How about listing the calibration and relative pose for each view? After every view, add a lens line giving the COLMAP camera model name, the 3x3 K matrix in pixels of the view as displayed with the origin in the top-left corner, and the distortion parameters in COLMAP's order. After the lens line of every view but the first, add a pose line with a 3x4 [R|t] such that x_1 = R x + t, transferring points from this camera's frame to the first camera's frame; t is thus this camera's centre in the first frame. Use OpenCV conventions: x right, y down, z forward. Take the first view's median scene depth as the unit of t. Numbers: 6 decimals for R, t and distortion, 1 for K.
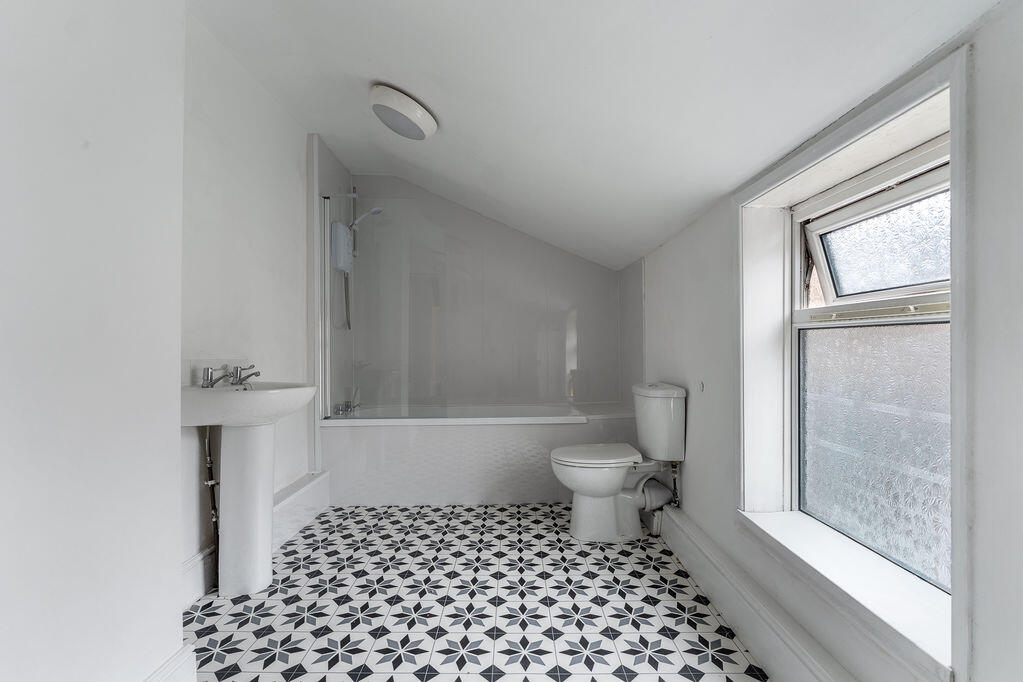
lens RADIAL K [[452.5, 0, 514.2], [0, 452.5, 339.2], [0, 0, 1]] dist [-0.002848, 0.000651]
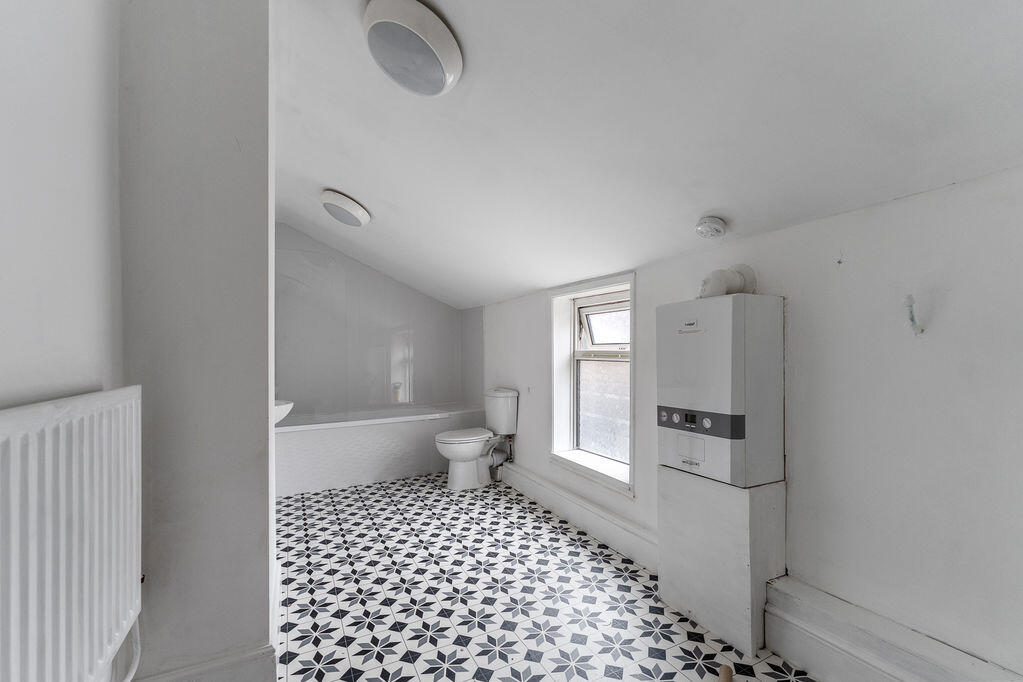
lens RADIAL K [[452.5, 0, 511.5], [0, 452.5, 345.5], [0, 0, 1]] dist [-0.002848, 0.000651]
pose [[0.887201, 0.001419, 0.461381, -0.429793], [-0.004169, 0.999979, 0.004941, -0.071316], [-0.461364, -0.006308, 0.887189, -0.504028]]
